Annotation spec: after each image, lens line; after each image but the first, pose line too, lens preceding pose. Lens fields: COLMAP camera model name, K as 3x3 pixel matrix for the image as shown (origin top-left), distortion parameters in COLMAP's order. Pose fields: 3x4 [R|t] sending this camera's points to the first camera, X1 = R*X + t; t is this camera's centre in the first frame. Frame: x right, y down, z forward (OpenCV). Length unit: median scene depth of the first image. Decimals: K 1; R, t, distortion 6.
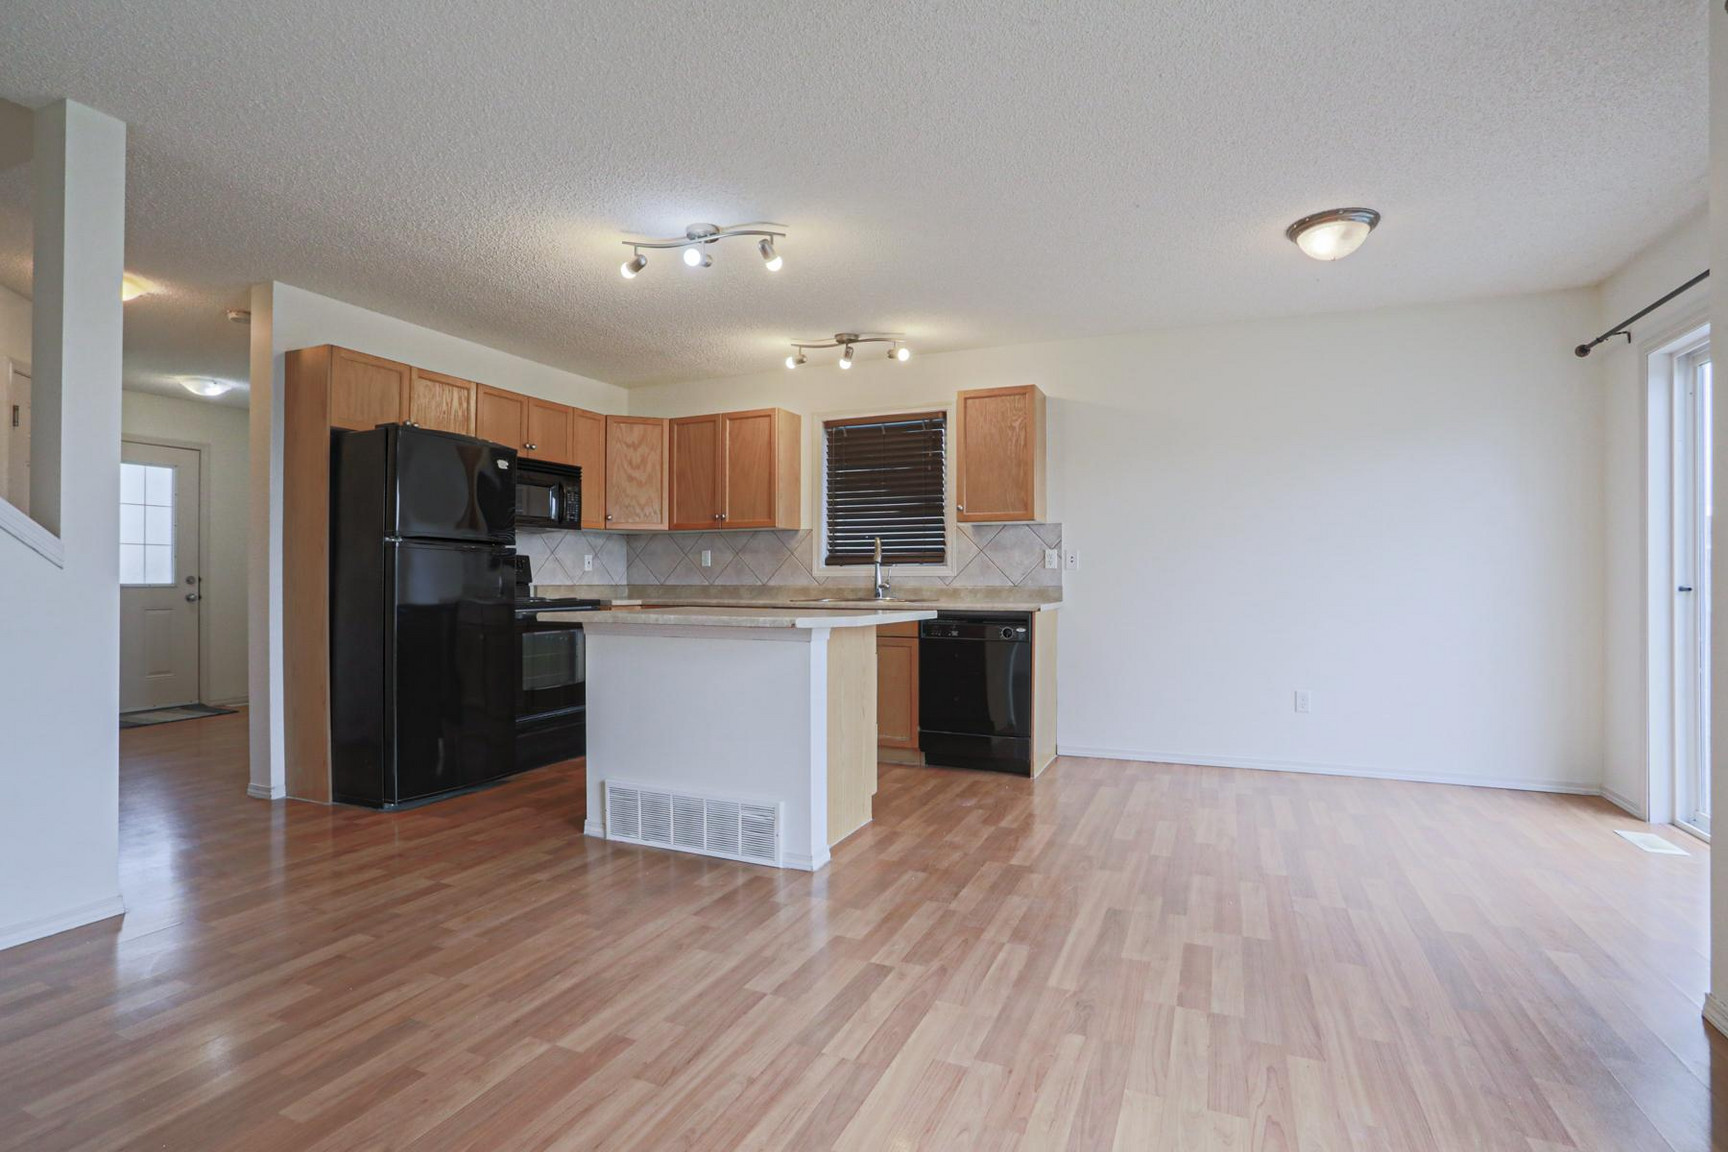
lens RADIAL K [[844.8, 0, 857.0], [0, 844.8, 575.0], [0, 0, 1]] dist [-0.068542, 0.028949]
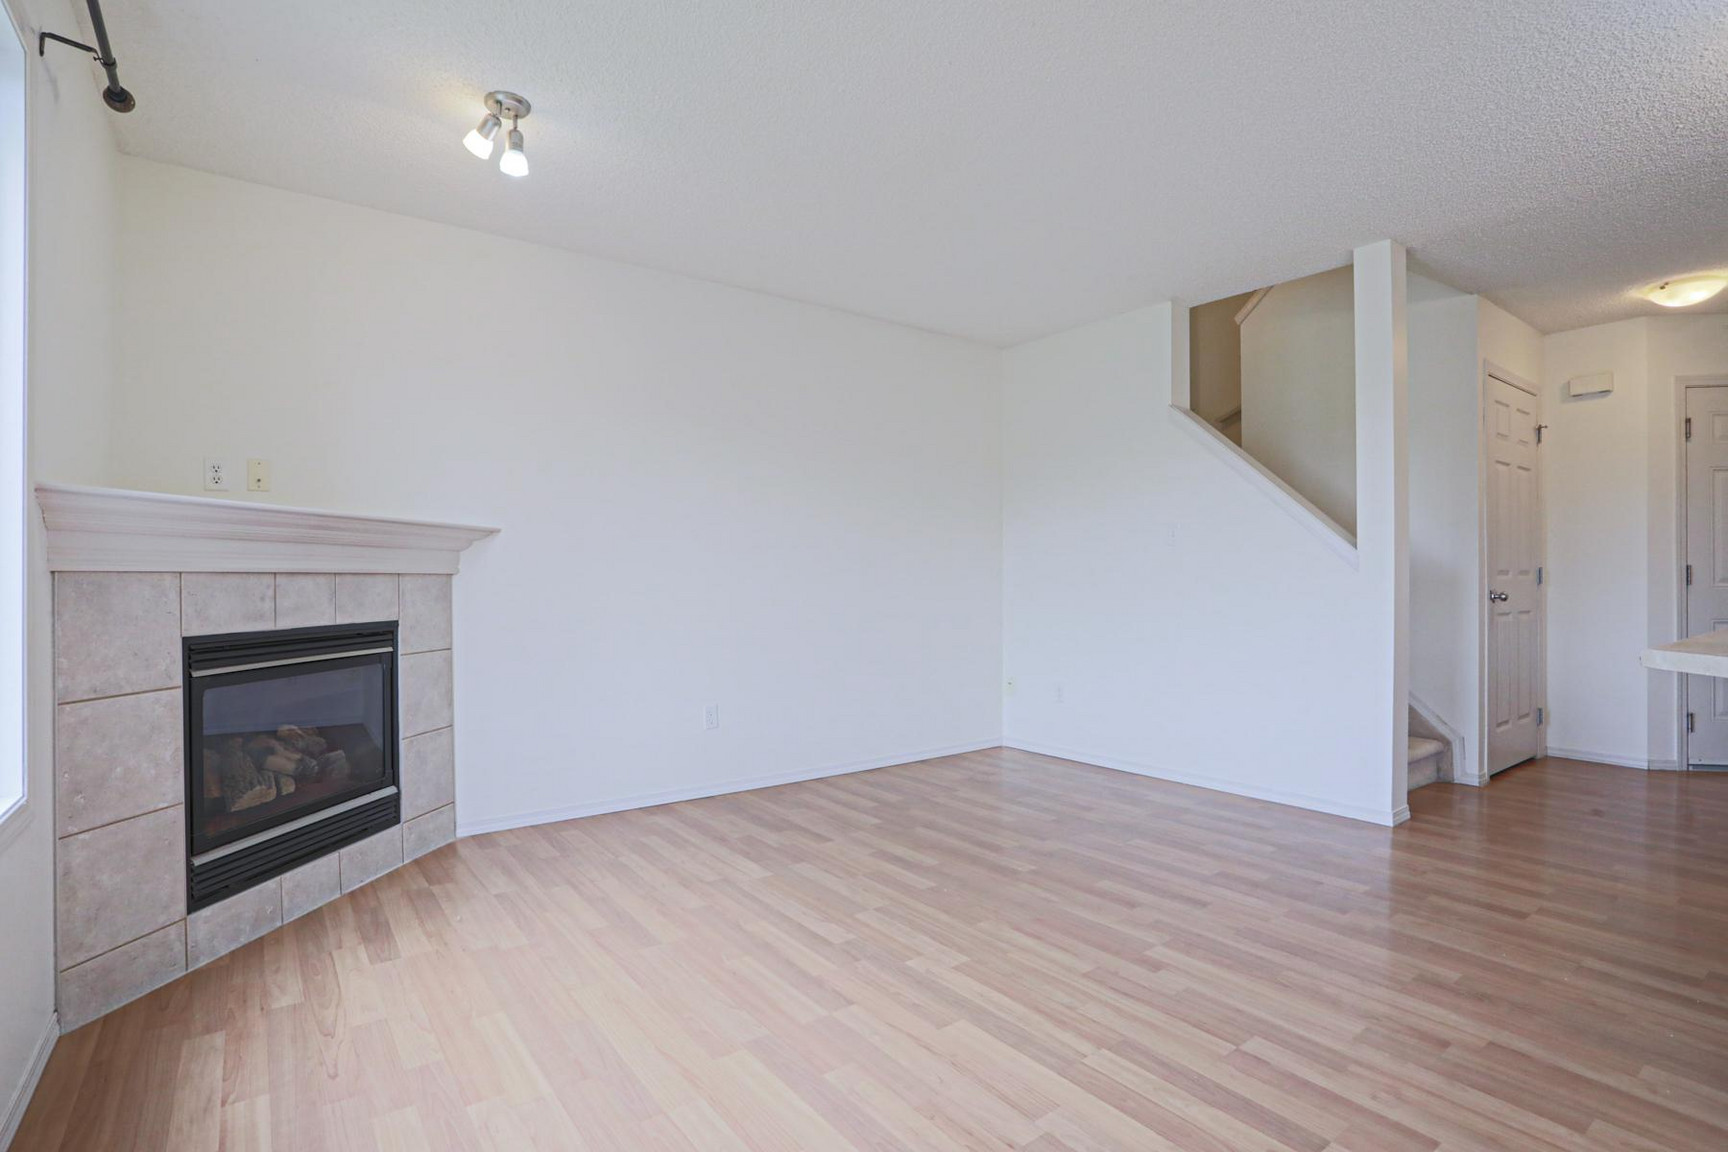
lens RADIAL K [[836.8, 0, 859.3], [0, 836.8, 573.5], [0, 0, 1]] dist [-0.058939, 0.022067]
pose [[-0.490176, -0.004031, -0.871614, 0.527918], [0.002636, 0.999978, -0.006107, 0.002532], [0.871619, -0.005291, -0.490155, 0.669825]]
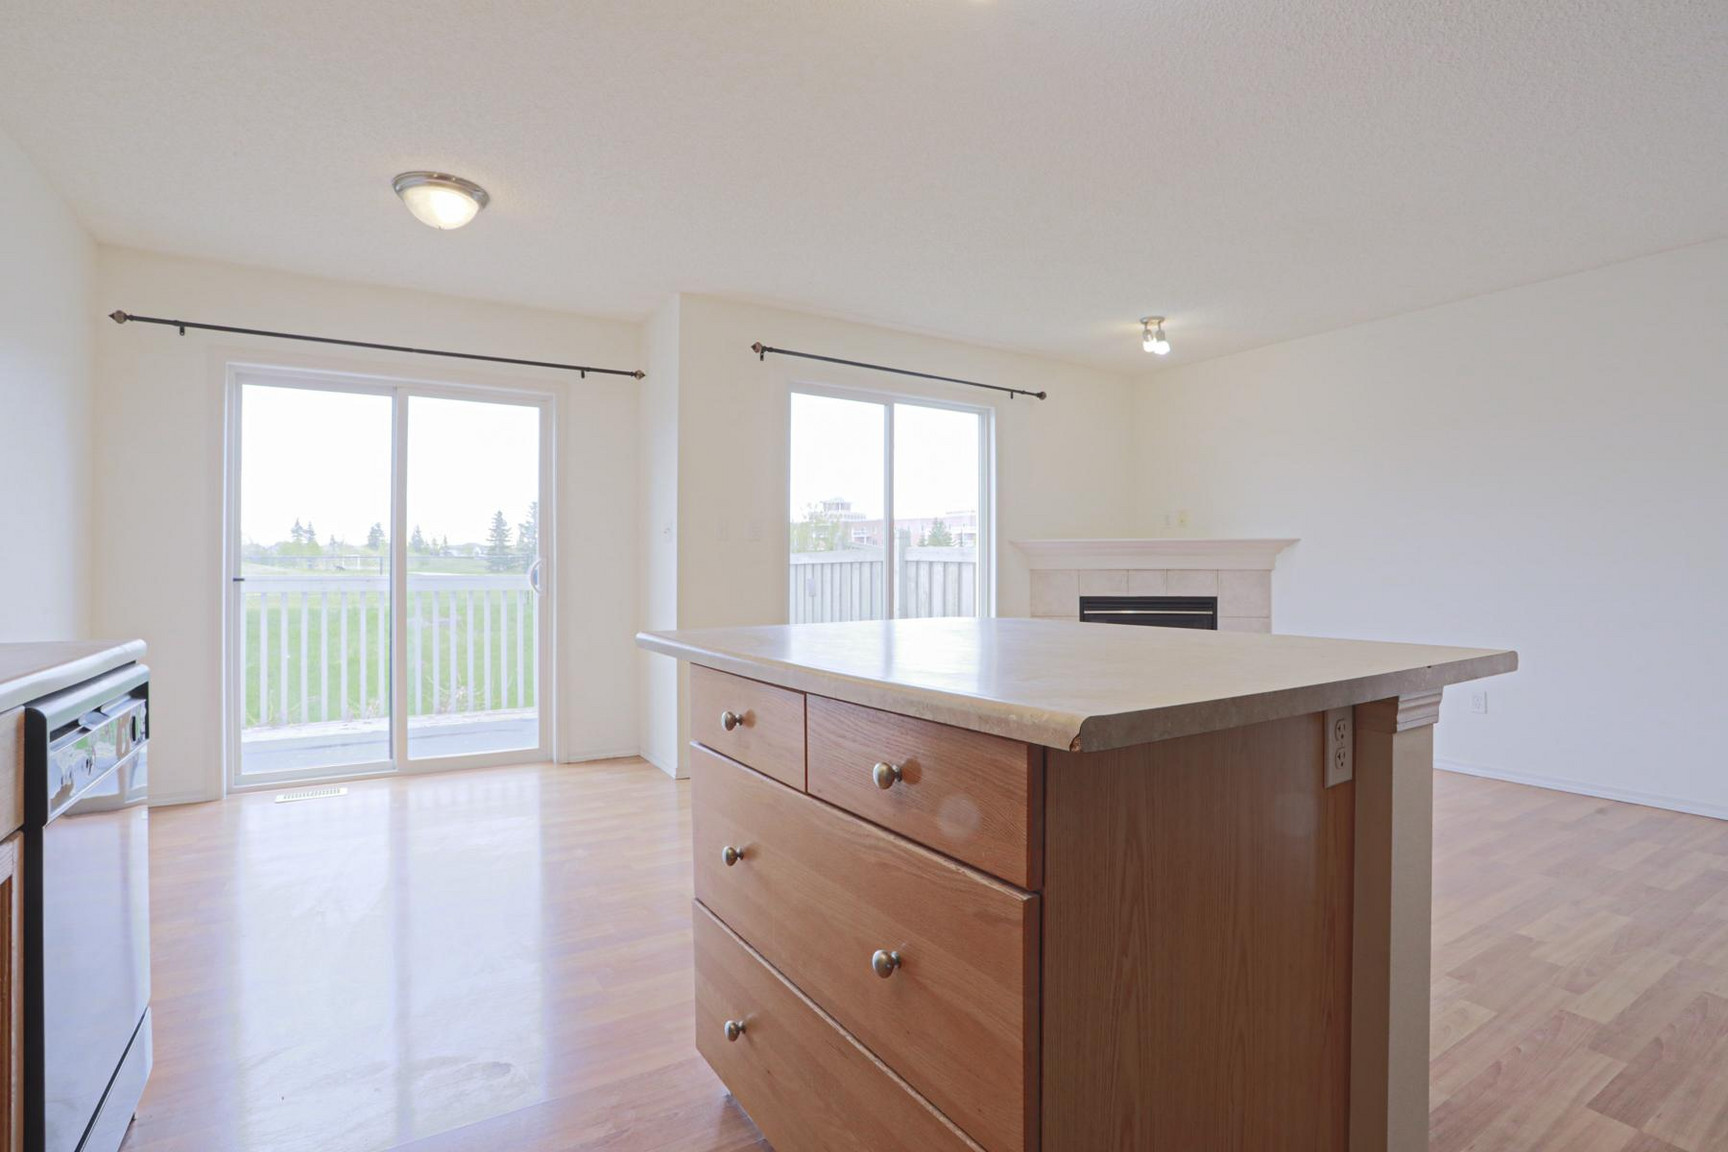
lens RADIAL K [[836.8, 0, 859.3], [0, 836.8, 573.5], [0, 0, 1]] dist [-0.058939, 0.022067]
pose [[-0.828225, -0.000694, 0.560395, -0.321965], [-0.002003, 0.999997, -0.001721, 0.007001], [-0.560392, -0.002548, -0.828224, 1.465318]]
